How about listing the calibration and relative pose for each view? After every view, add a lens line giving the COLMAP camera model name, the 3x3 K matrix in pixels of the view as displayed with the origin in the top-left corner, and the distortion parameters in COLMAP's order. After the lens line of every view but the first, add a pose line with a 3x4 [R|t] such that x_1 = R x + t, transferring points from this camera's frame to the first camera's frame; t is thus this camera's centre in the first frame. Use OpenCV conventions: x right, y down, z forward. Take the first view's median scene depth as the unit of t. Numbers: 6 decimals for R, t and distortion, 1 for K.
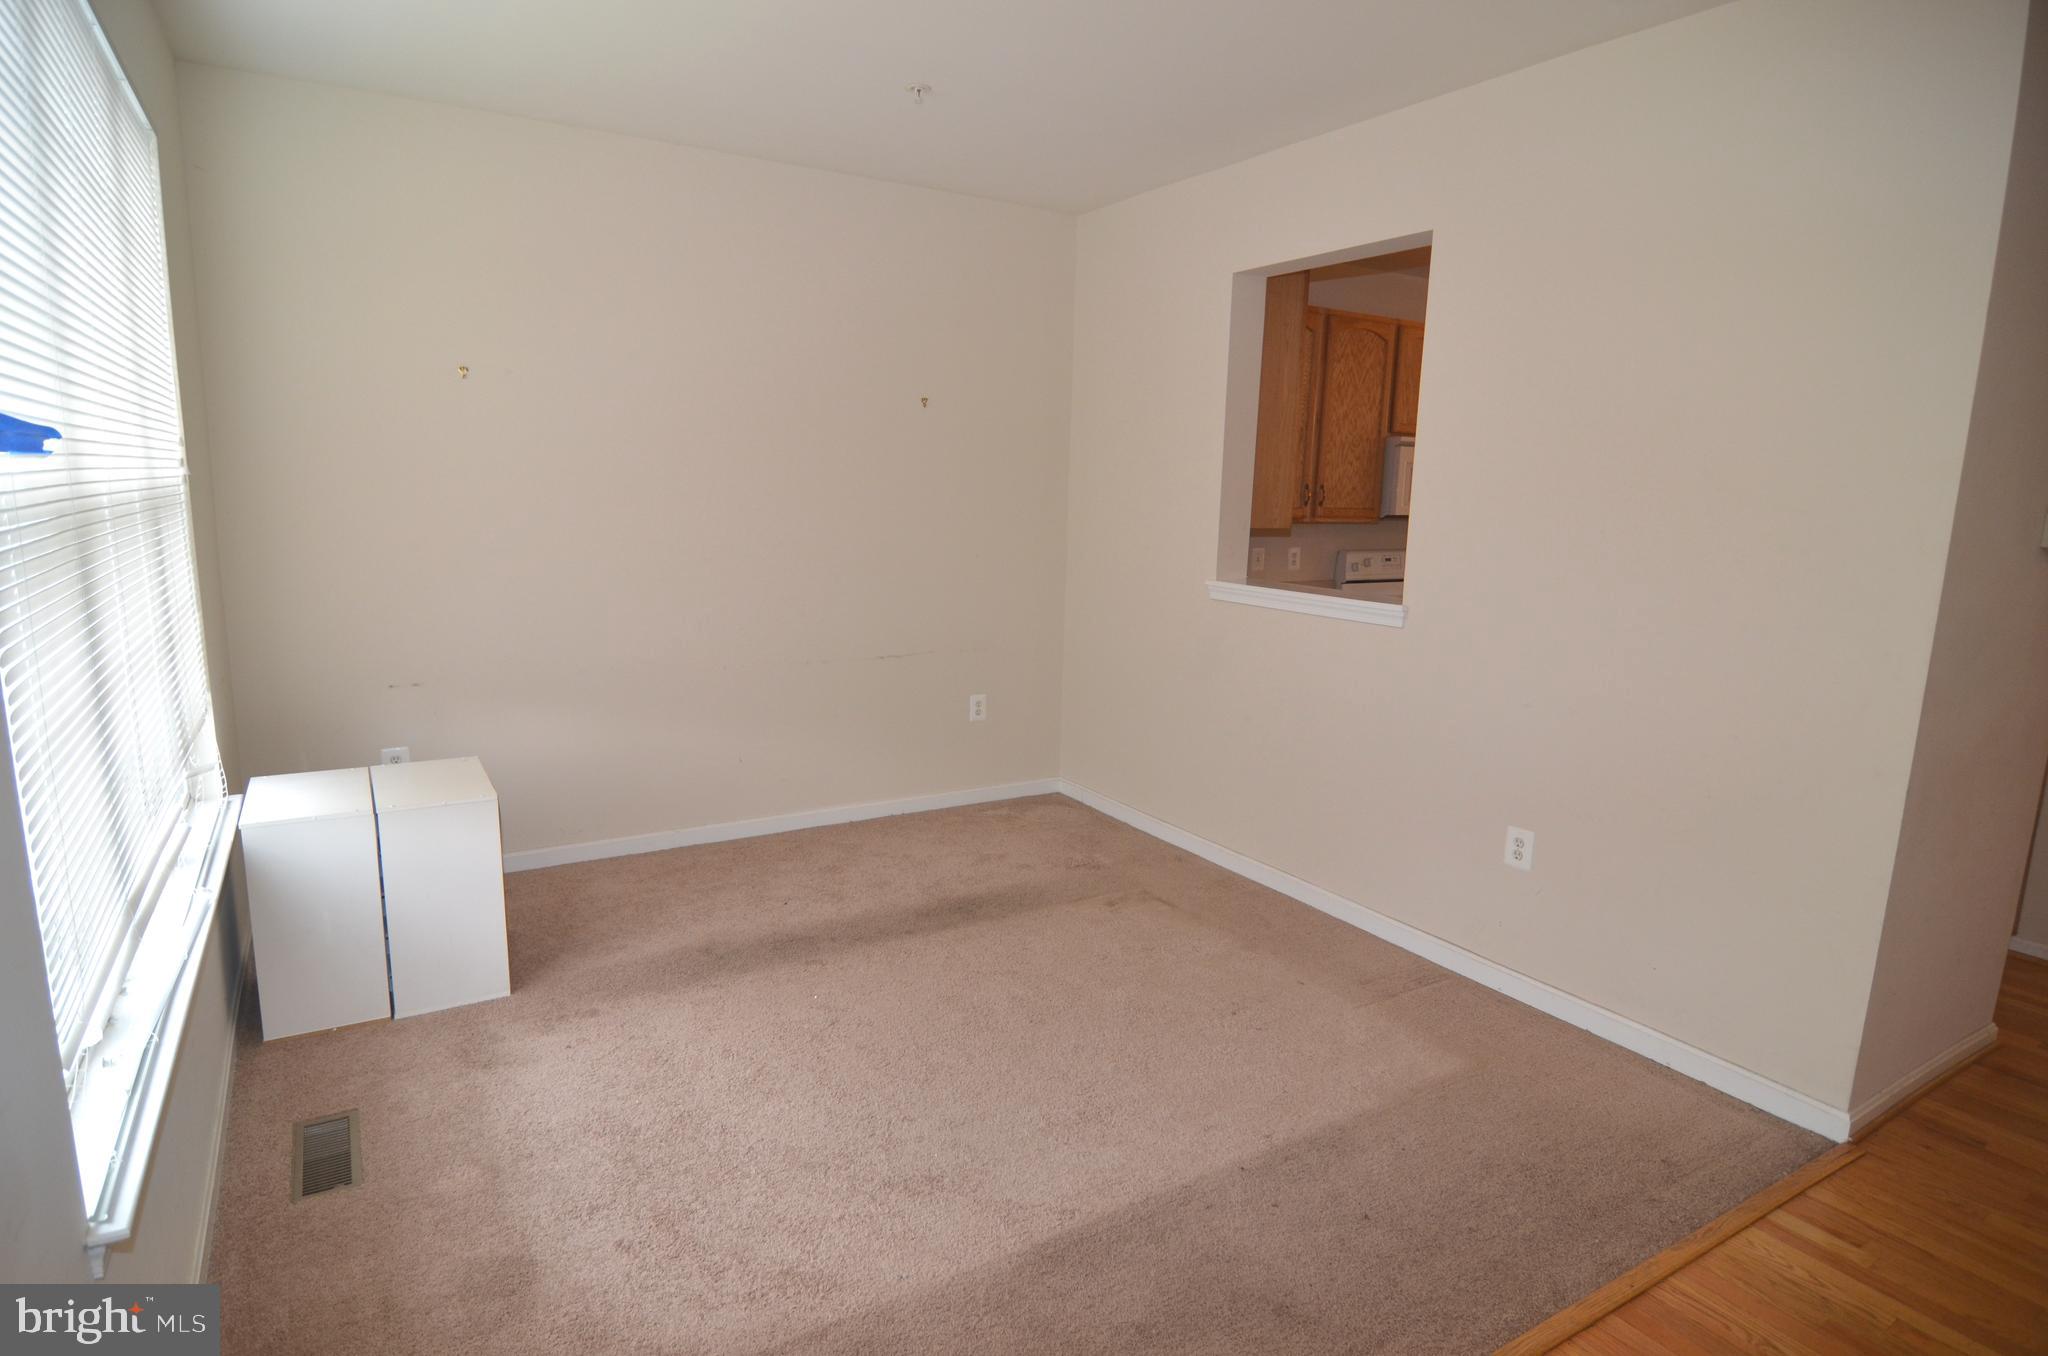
lens RADIAL K [[1095.3, 0, 1023.6], [0, 1095.3, 681.3], [0, 0, 1]] dist [-0.014332, -0.002941]
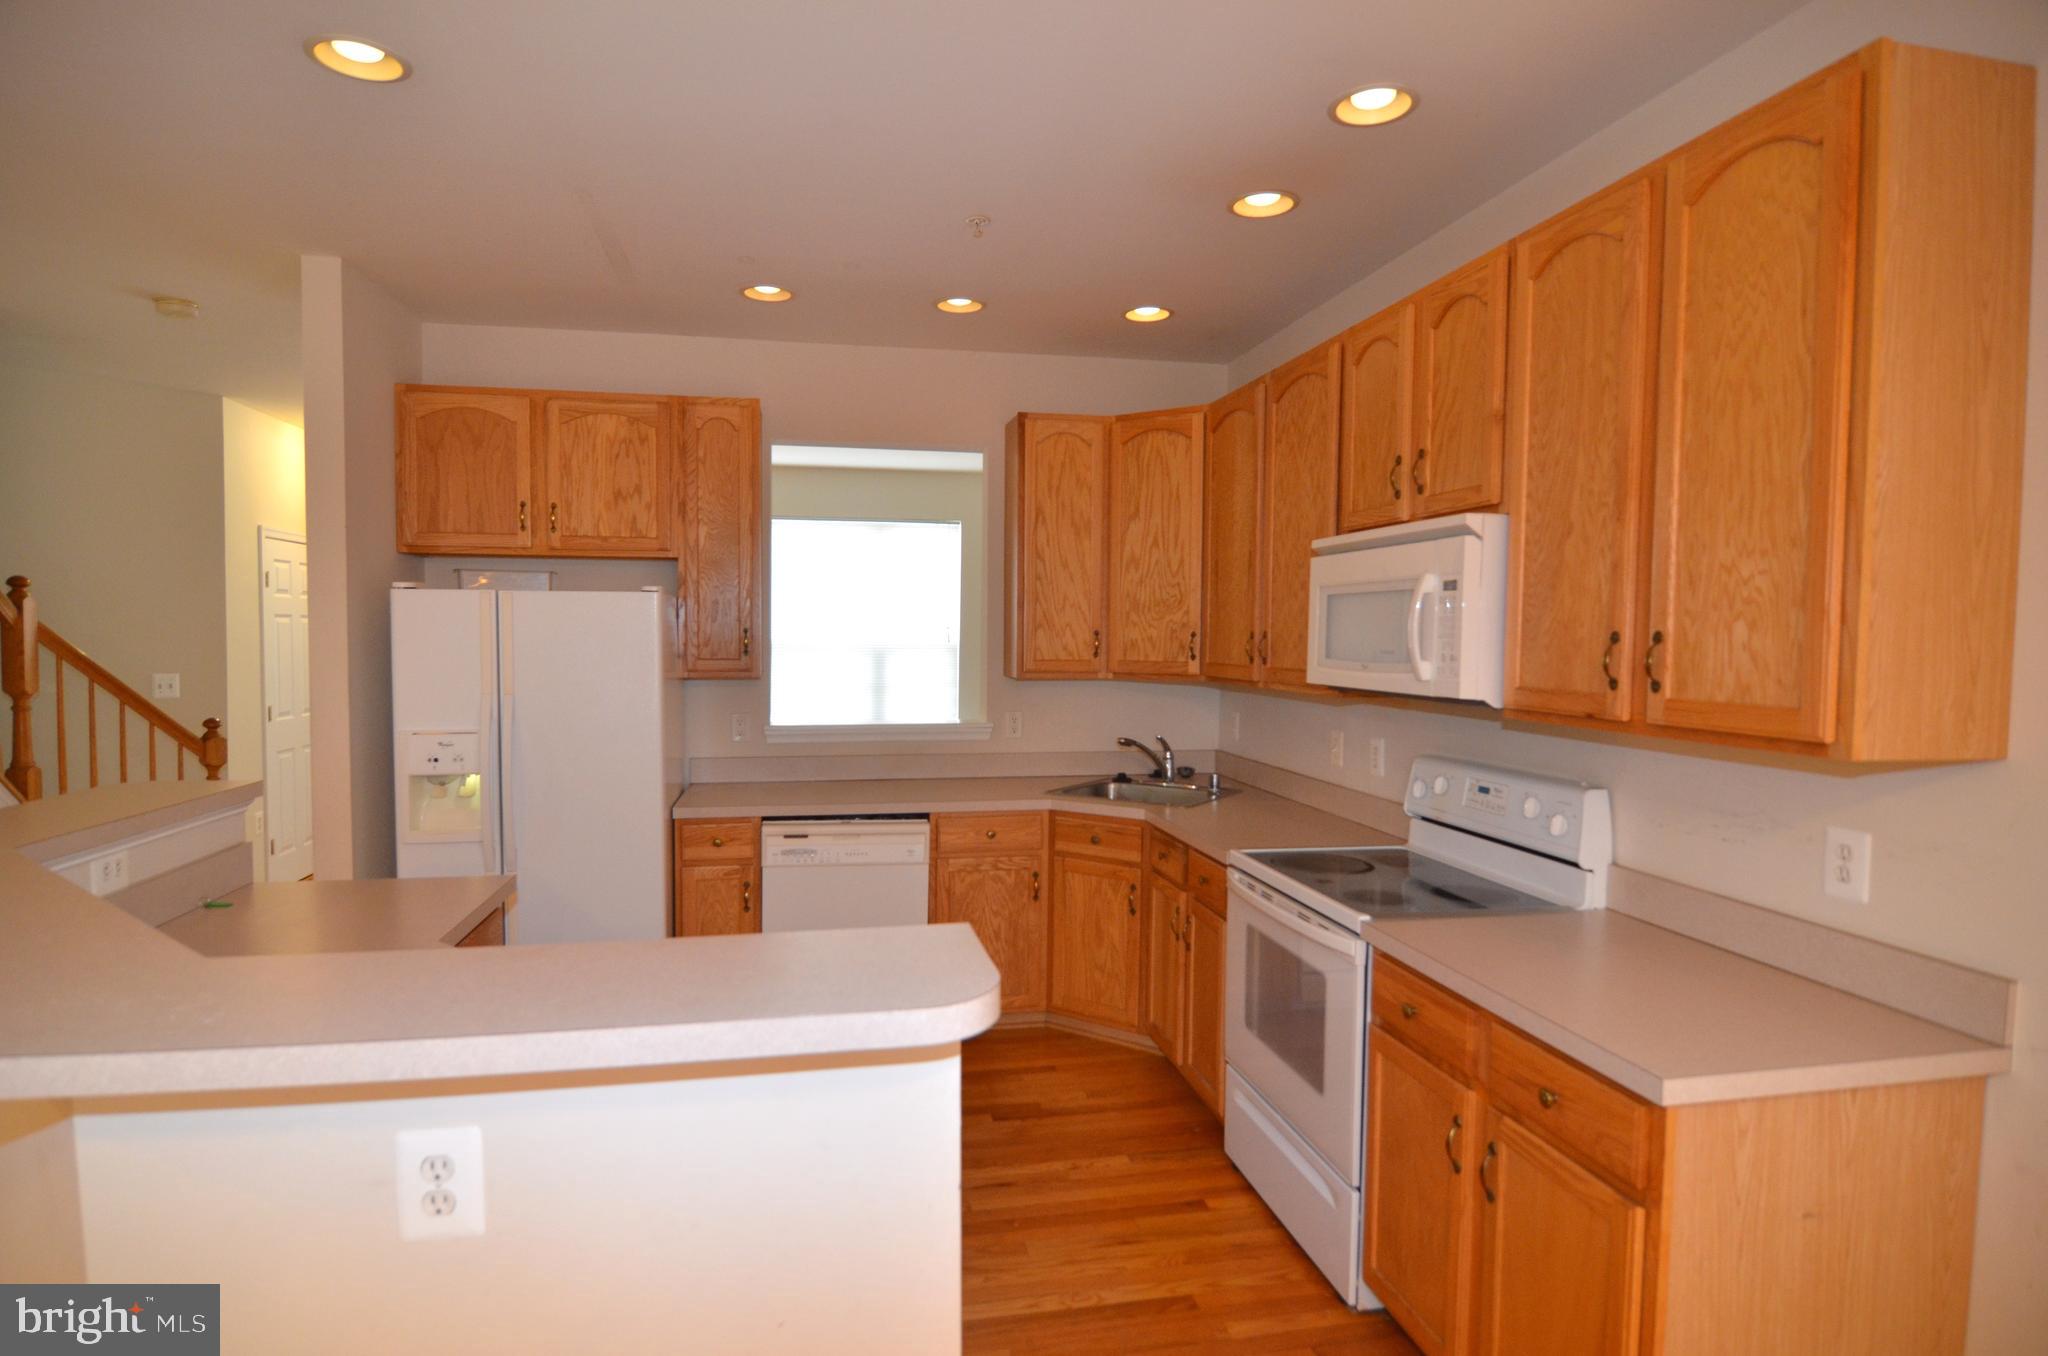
lens RADIAL K [[1095.3, 0, 1009.7], [0, 1095.3, 679.4], [0, 0, 1]] dist [-0.014332, -0.002941]
pose [[-0.354126, 0.010173, -0.935142, 0.917217], [-0.179395, 0.980632, 0.078603, -0.173181], [0.917830, 0.195595, -0.345442, 1.072144]]
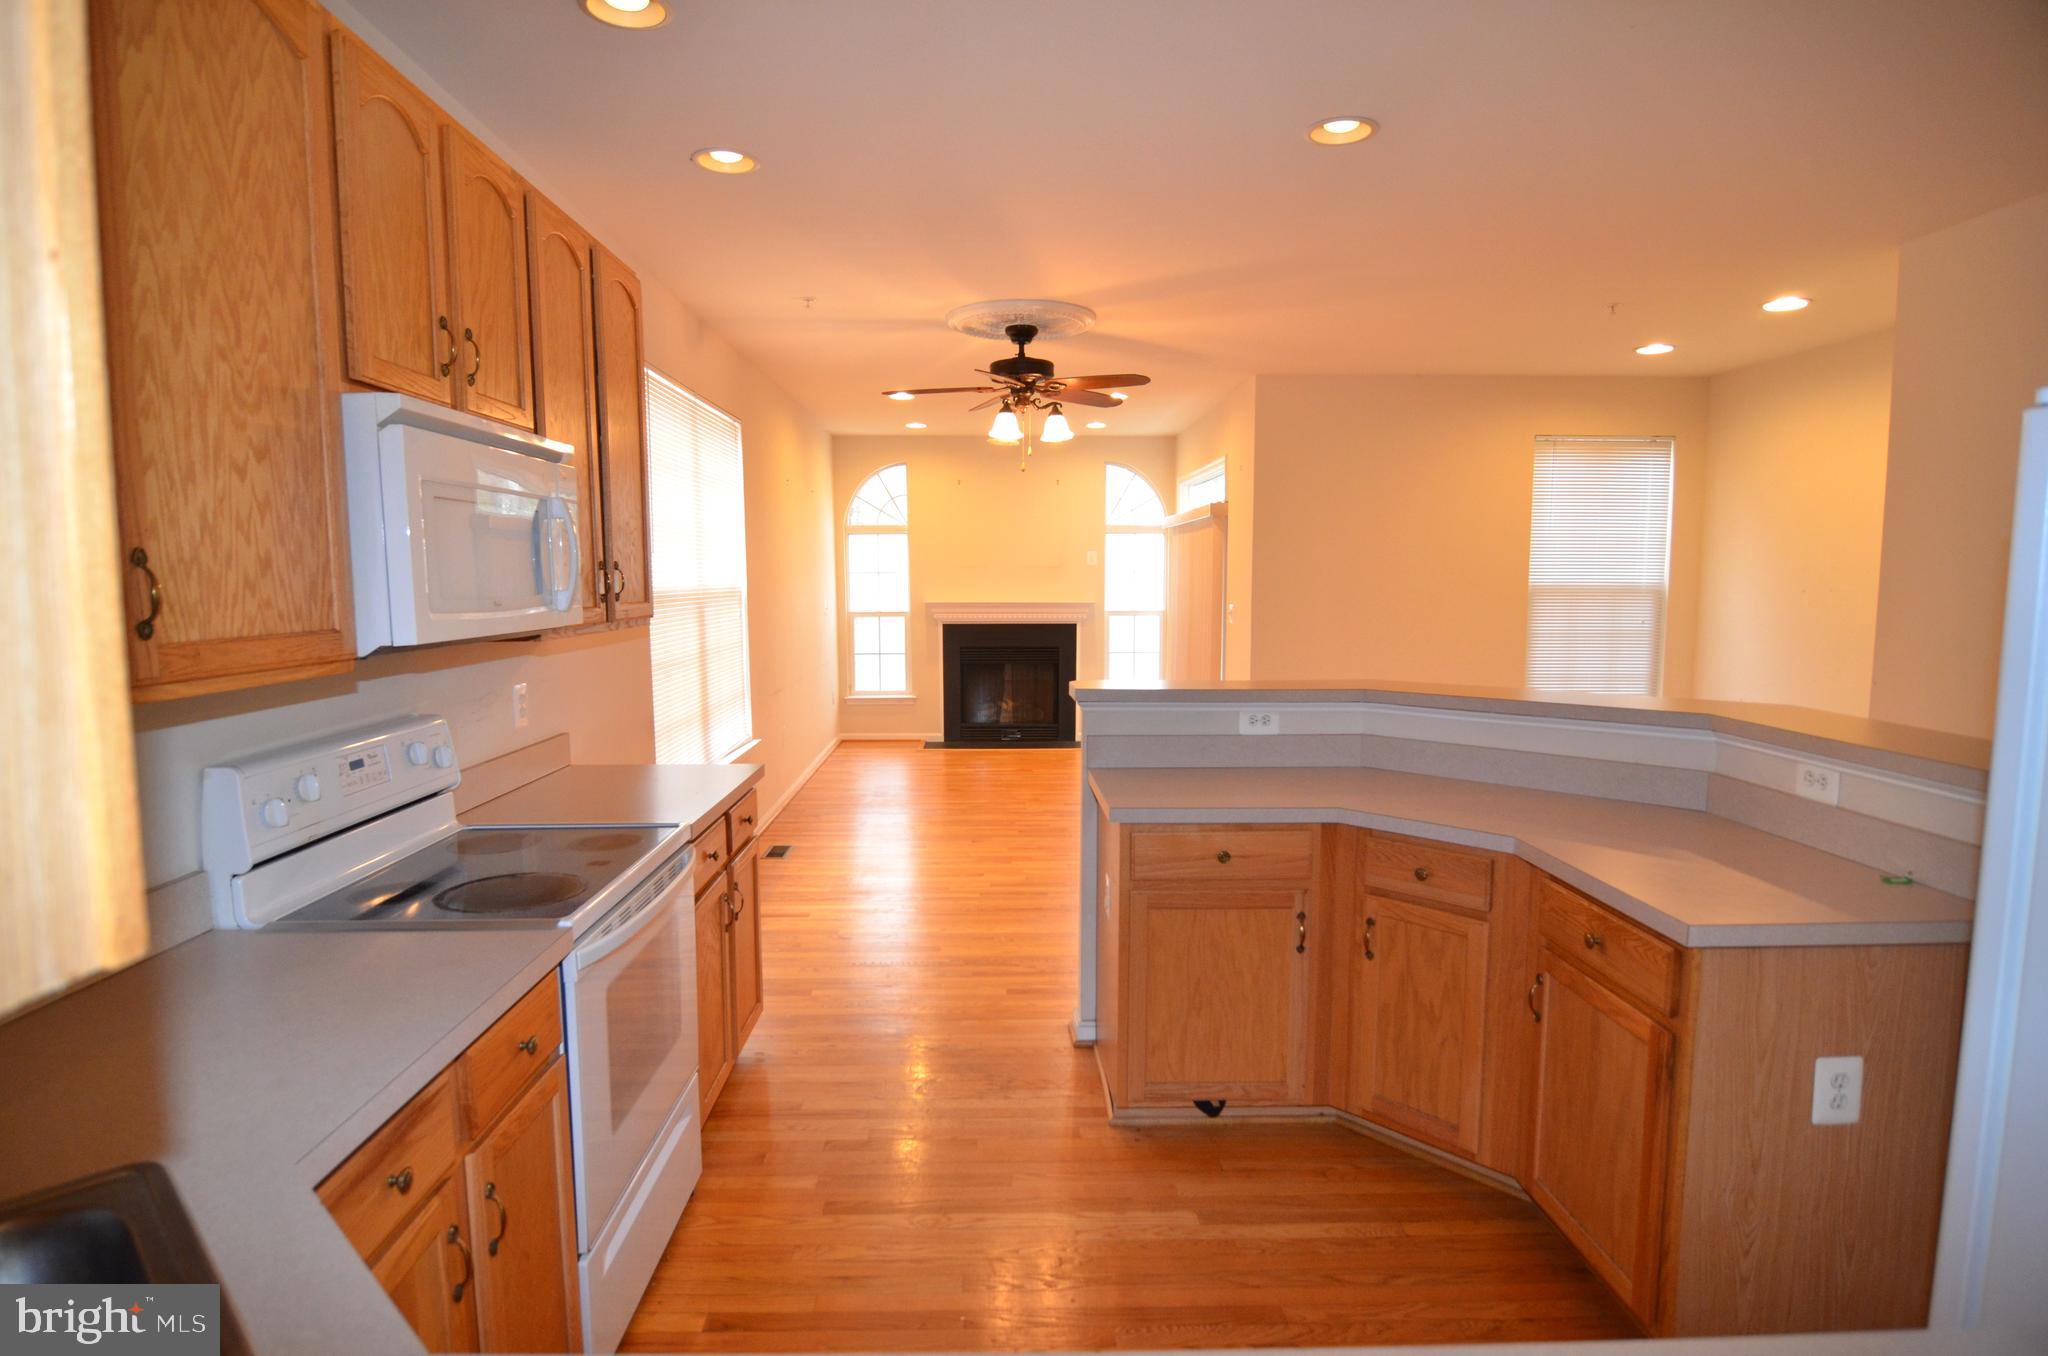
lens RADIAL K [[1095.3, 0, 1026.9], [0, 1095.3, 680.7], [0, 0, 1]] dist [-0.014332, -0.002941]
pose [[0.493756, -0.114715, 0.862001, 0.160706], [0.165230, 0.985579, 0.036516, -0.126974], [-0.853759, 0.124399, 0.505590, 0.710072]]
